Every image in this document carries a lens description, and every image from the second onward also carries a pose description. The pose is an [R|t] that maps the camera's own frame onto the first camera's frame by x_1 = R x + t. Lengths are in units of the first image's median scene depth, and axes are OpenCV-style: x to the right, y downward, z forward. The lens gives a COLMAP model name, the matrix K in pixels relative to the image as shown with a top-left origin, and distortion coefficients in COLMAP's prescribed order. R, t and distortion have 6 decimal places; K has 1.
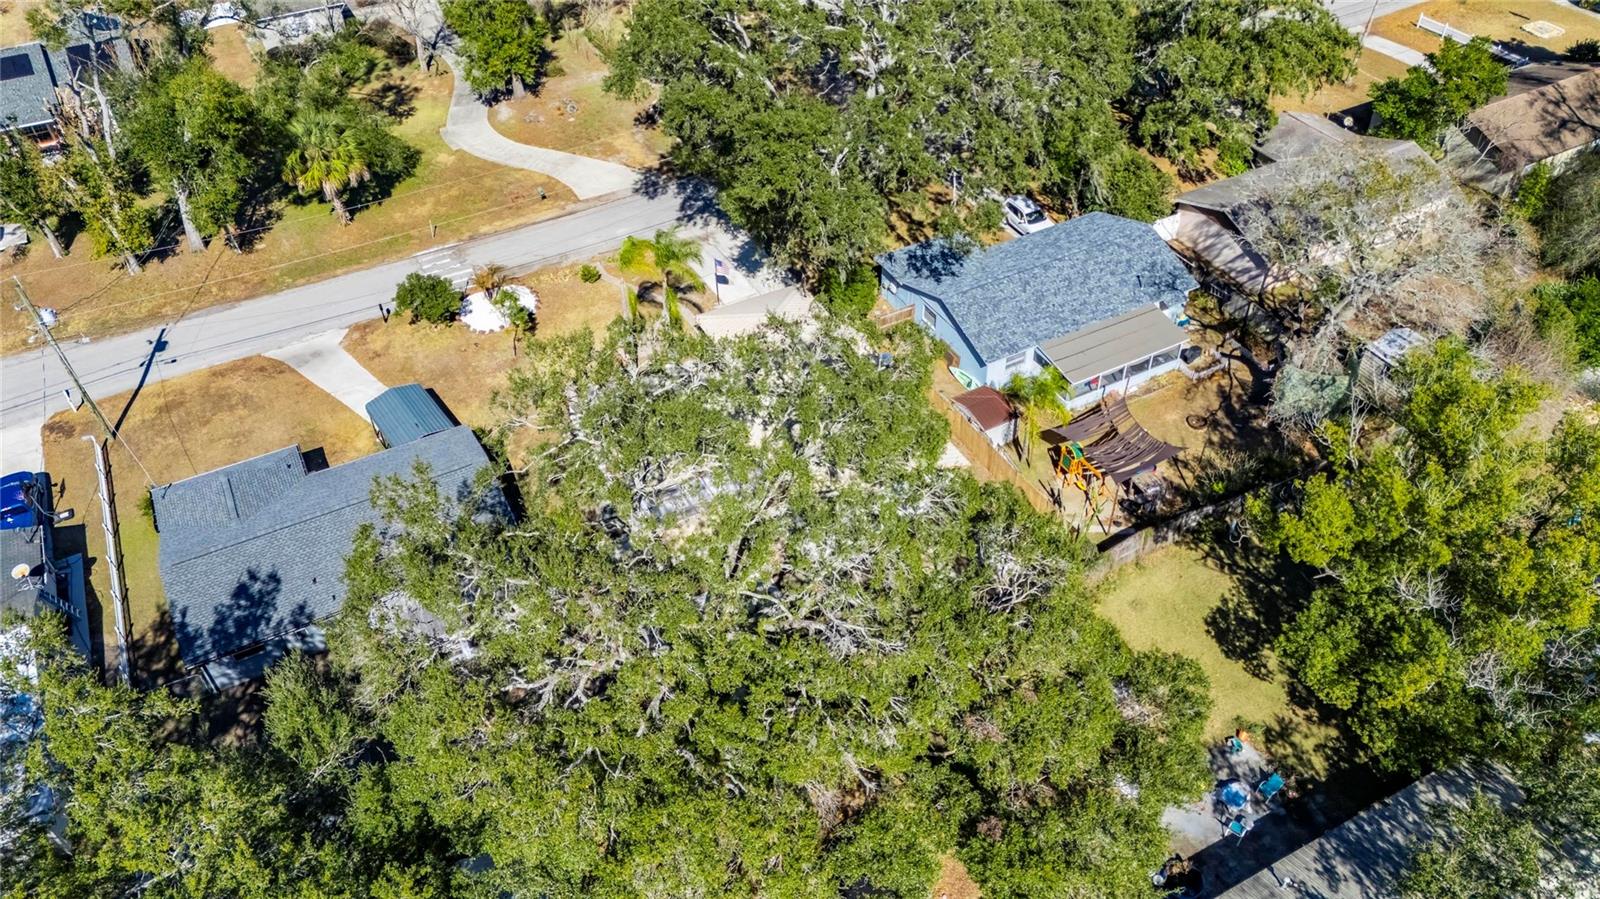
lens RADIAL K [[1143.5, 0, 800.8], [0, 1143.5, 470.5], [0, 0, 1]] dist [0.023874, -0.003973]
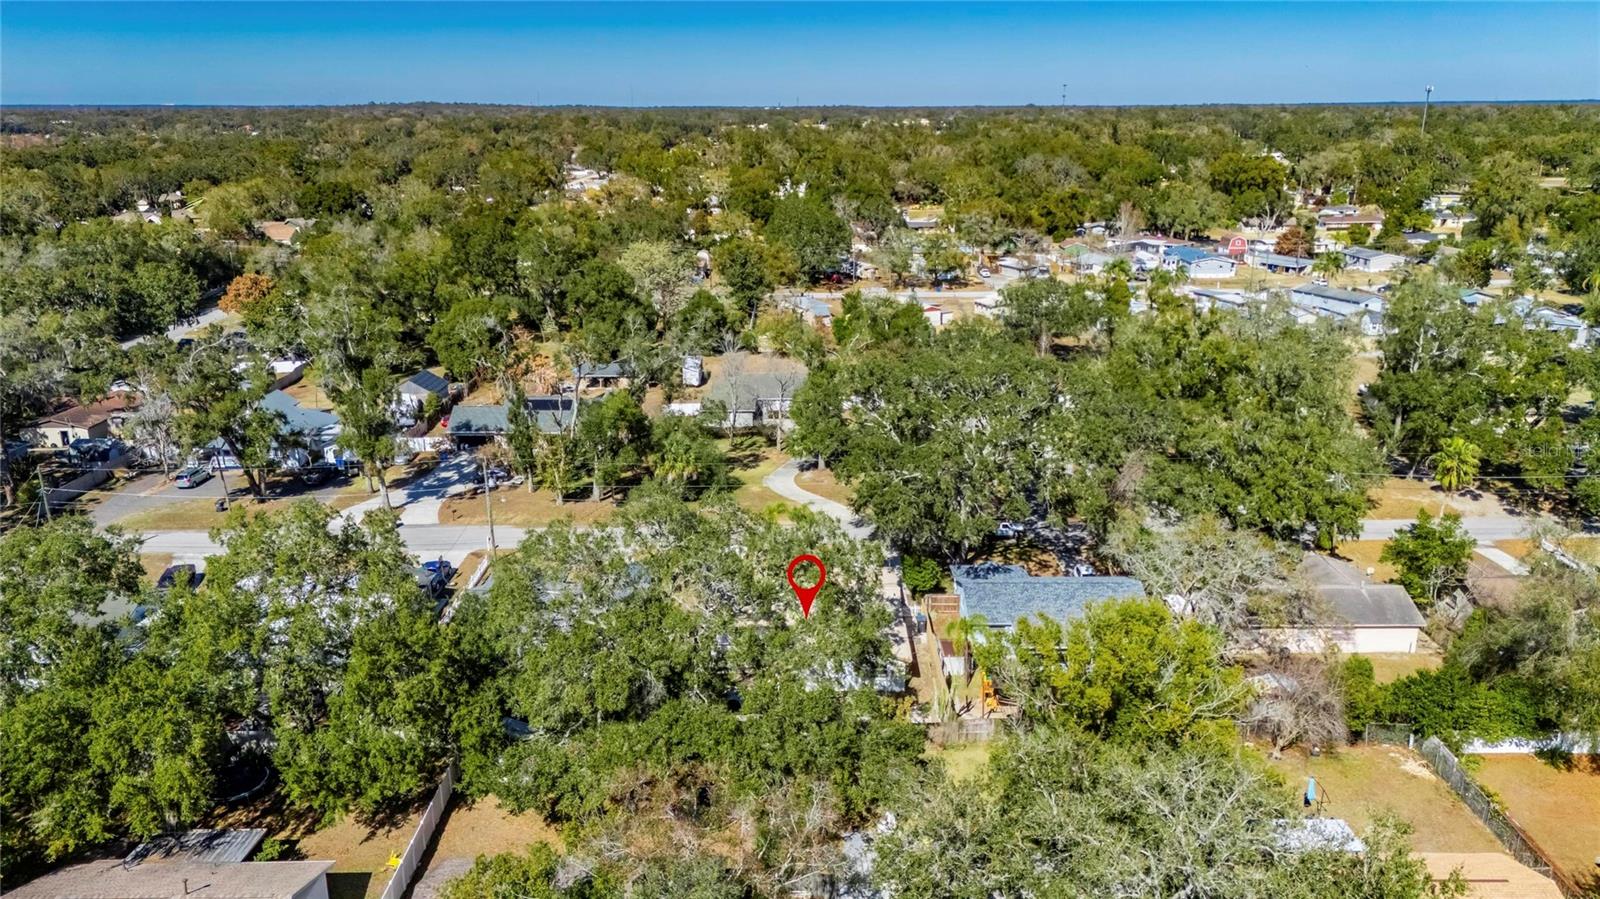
lens RADIAL K [[1147.6, 0, 804.8], [0, 1147.6, 450.9], [0, 0, 1]] dist [0.053726, -0.042683]
pose [[0.885375, 0.148407, -0.440552, 0.494696], [-0.331471, 0.865981, -0.374437, 0.282485], [0.325941, 0.477548, 0.815911, -0.316667]]
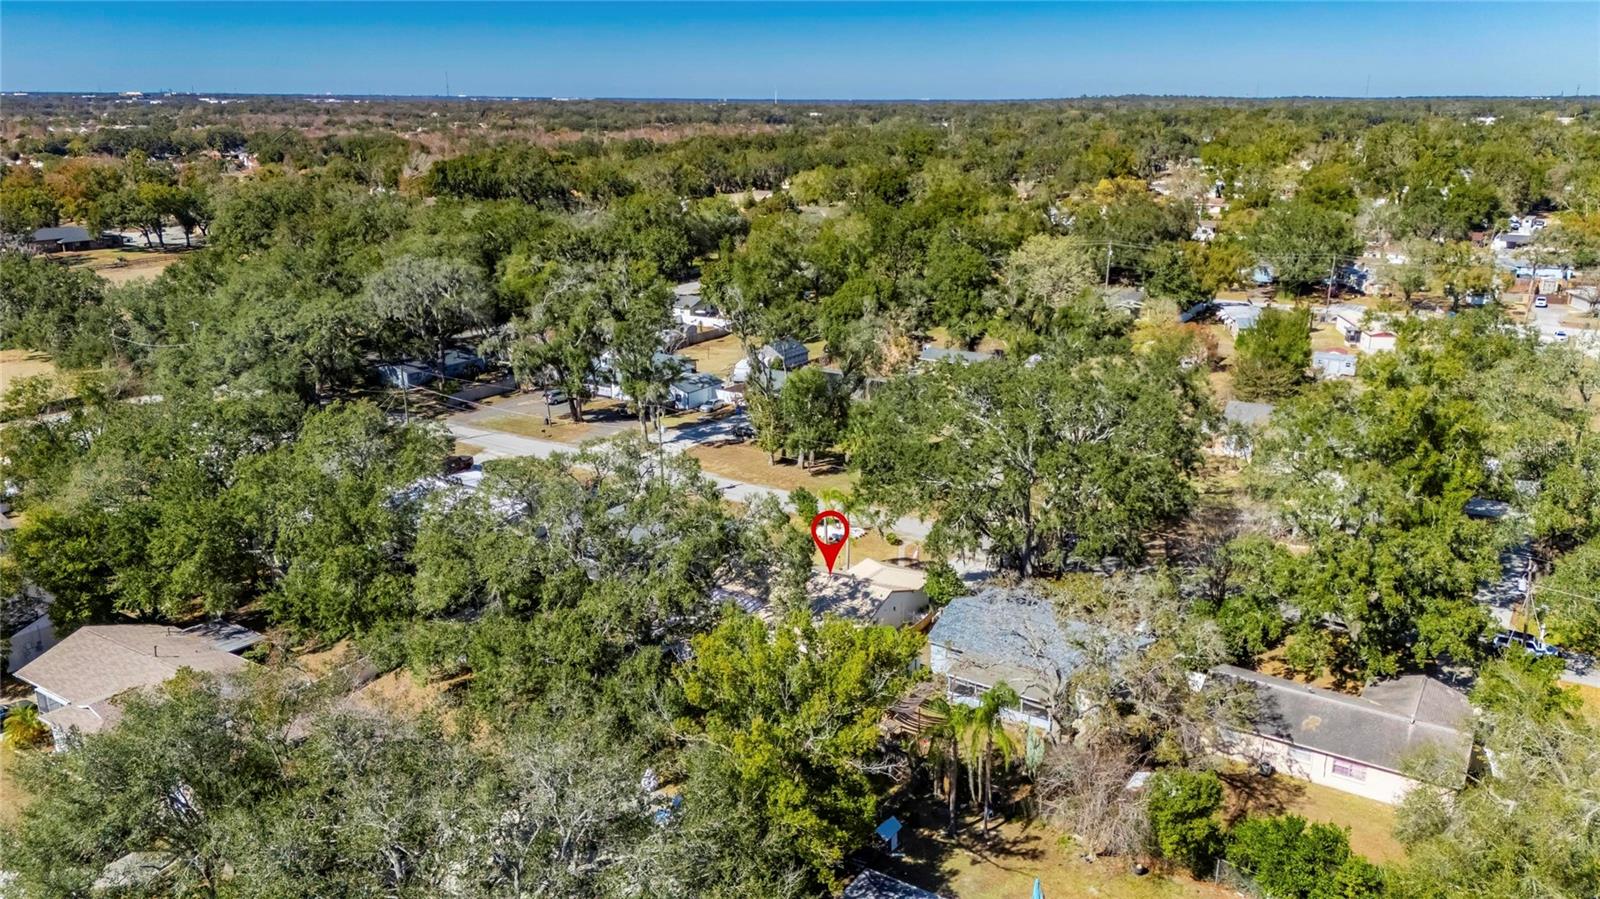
lens RADIAL K [[1147.6, 0, 804.8], [0, 1147.6, 450.9], [0, 0, 1]] dist [0.053726, -0.042683]
pose [[0.495114, 0.268286, -0.826368, 1.015807], [-0.605316, 0.788818, -0.106576, -0.023008], [0.623261, 0.552981, 0.552953, -0.014538]]
